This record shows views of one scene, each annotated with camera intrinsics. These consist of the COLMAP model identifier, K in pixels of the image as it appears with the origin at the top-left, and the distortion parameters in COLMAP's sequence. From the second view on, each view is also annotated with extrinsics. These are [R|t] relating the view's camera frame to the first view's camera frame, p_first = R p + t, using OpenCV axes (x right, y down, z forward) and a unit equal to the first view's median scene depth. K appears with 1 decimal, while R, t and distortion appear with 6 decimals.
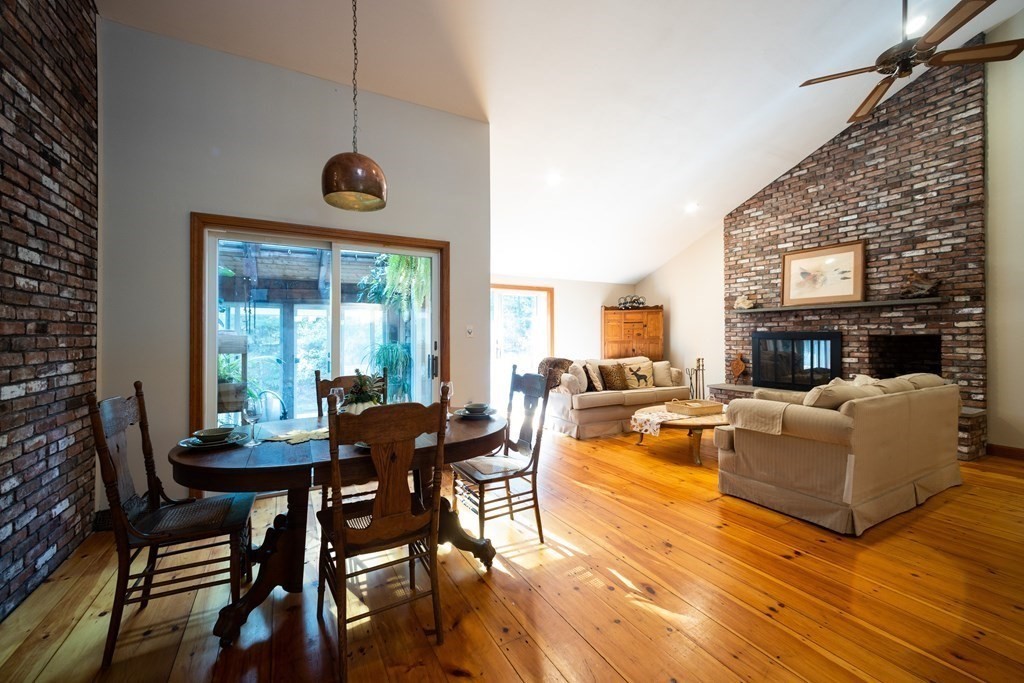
lens RADIAL K [[410.9, 0, 518.8], [0, 410.9, 333.0], [0, 0, 1]] dist [0.006034, -0.000155]
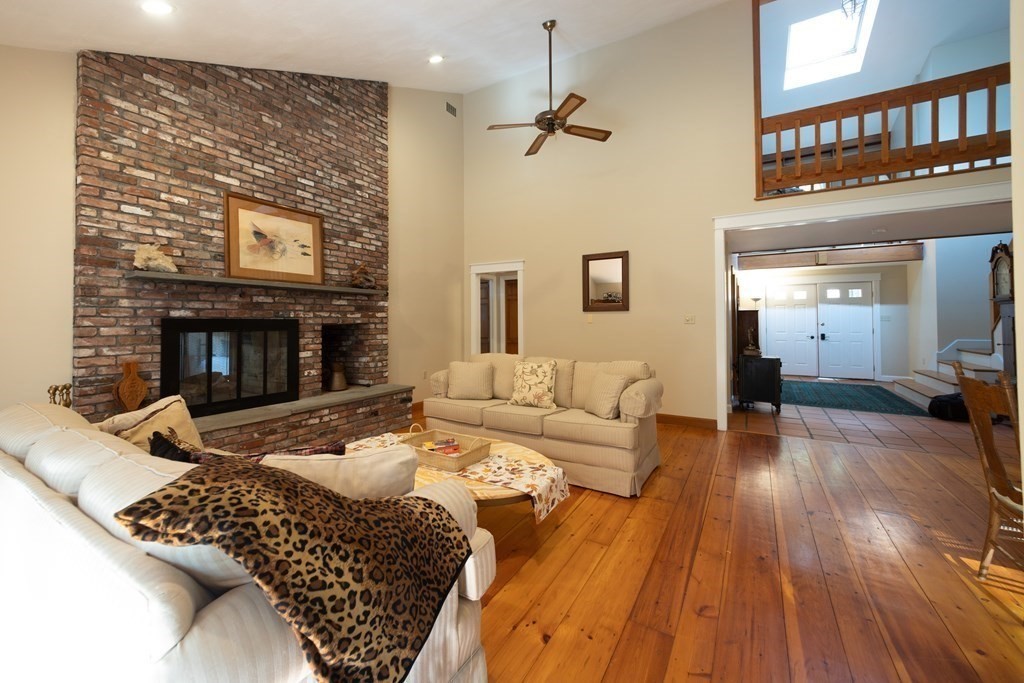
lens RADIAL K [[410.9, 0, 510.4], [0, 410.9, 313.8], [0, 0, 1]] dist [0.006034, -0.000155]
pose [[-0.474242, 0.023432, 0.880083, -0.107962], [-0.003976, 0.999579, -0.028756, 0.006726], [-0.880386, -0.017137, -0.473949, 0.971277]]
